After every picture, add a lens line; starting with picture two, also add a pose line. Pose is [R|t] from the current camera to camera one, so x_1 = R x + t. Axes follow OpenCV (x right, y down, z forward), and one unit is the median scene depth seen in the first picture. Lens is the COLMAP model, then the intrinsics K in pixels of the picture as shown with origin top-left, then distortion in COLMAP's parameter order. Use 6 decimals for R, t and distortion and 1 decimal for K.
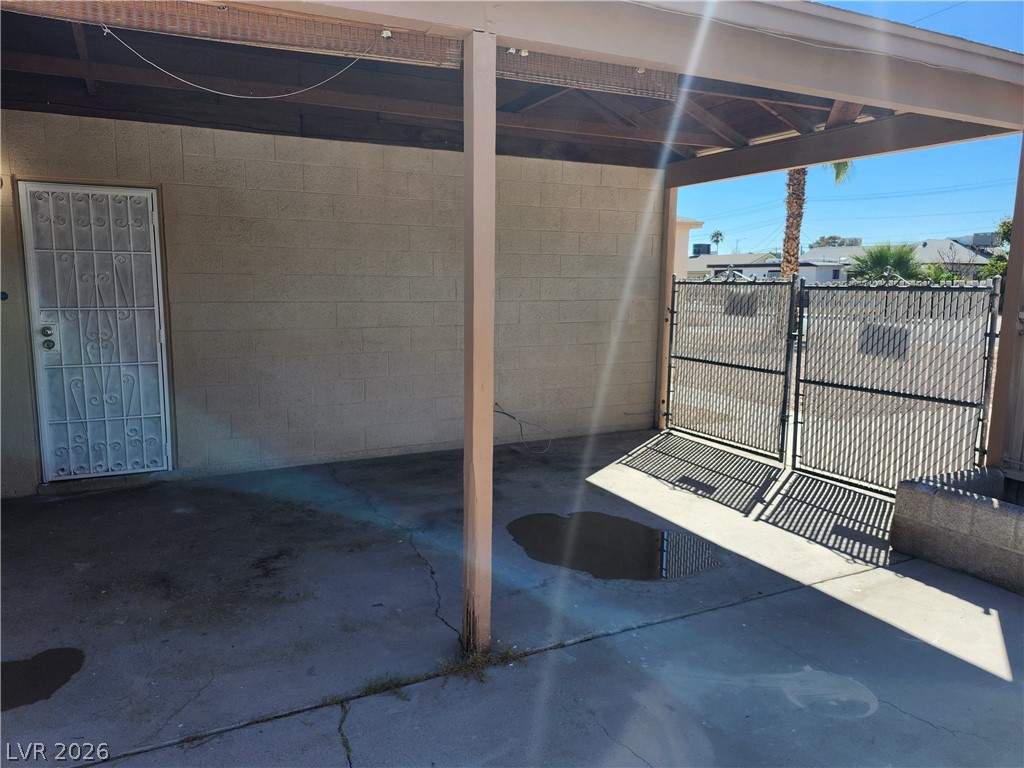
lens RADIAL K [[696.2, 0, 470.5], [0, 696.2, 386.8], [0, 0, 1]] dist [0.076136, -0.118501]
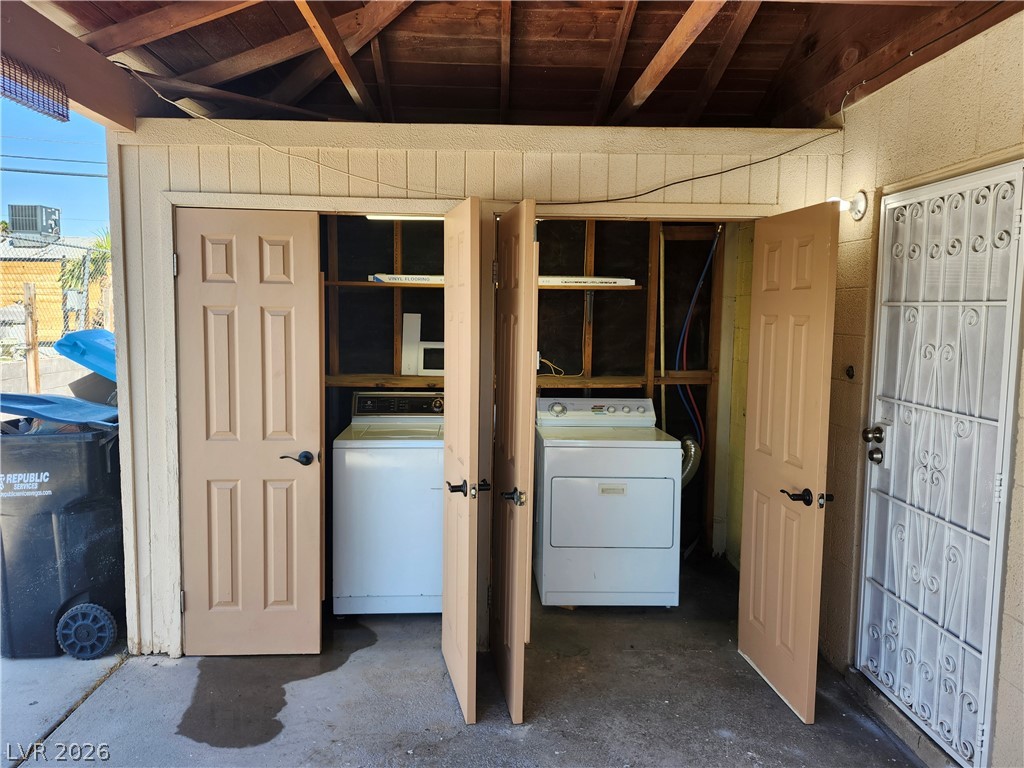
lens RADIAL K [[719.3, 0, 507.0], [0, 719.3, 377.7], [0, 0, 1]] dist [0.085167, -0.082310]
pose [[-0.372191, 0.074542, -0.925158, 0.121095], [-0.159006, 0.976913, 0.142680, -0.198312], [0.914435, 0.200210, -0.351745, 1.100609]]
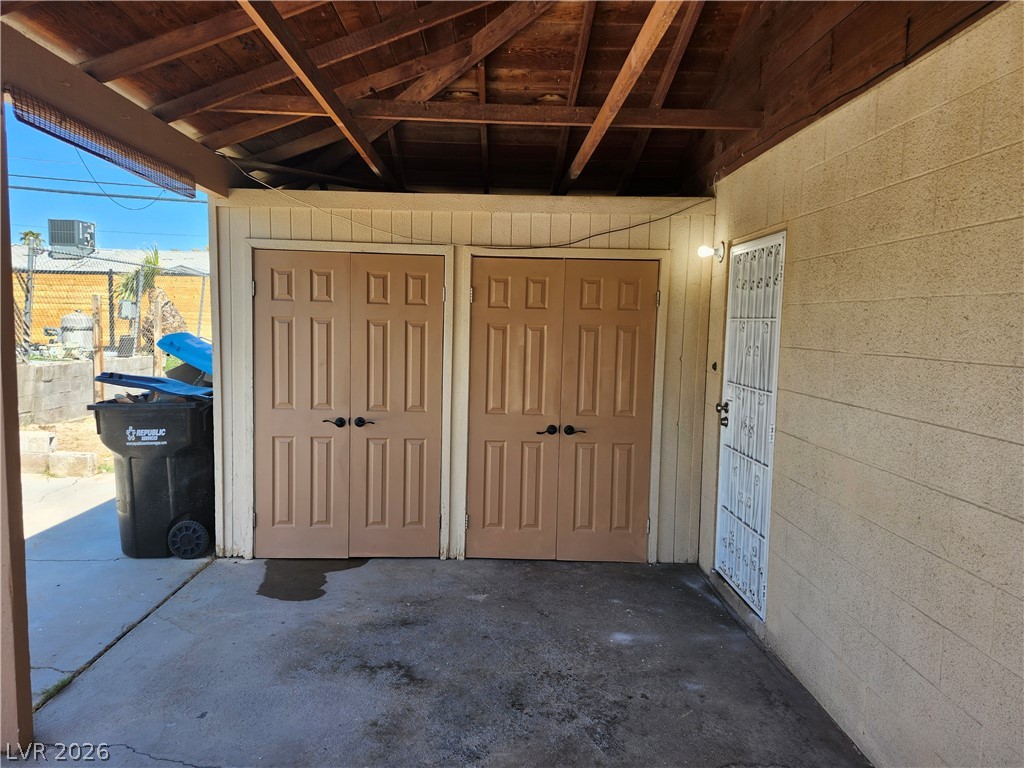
lens RADIAL K [[710.7, 0, 505.4], [0, 710.7, 387.6], [0, 0, 1]] dist [0.115156, -0.120448]
pose [[-0.390708, 0.068517, -0.917961, 0.426244], [-0.166702, 0.975471, 0.143762, -0.225792], [0.905294, 0.209194, -0.369702, 1.292801]]
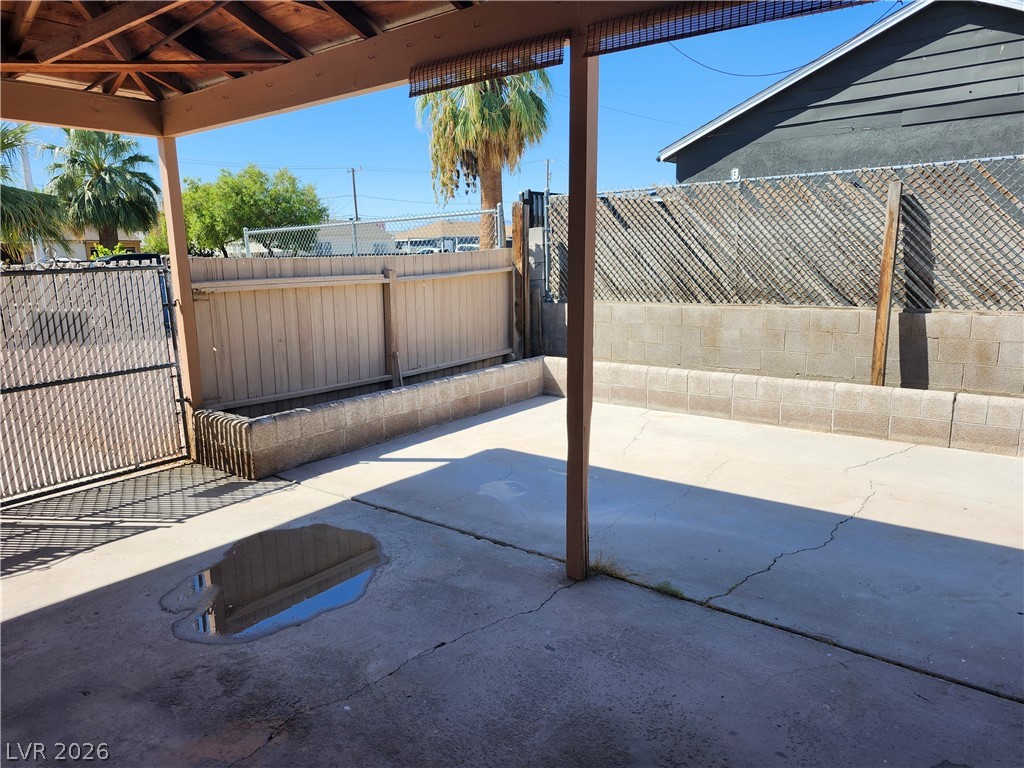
lens RADIAL K [[719.3, 0, 507.0], [0, 719.3, 377.7], [0, 0, 1]] dist [0.085167, -0.082310]
pose [[-0.465761, -0.146351, 0.872725, -0.661238], [0.157177, 0.956865, 0.244344, -0.174713], [-0.870840, 0.250978, -0.422667, 1.078069]]
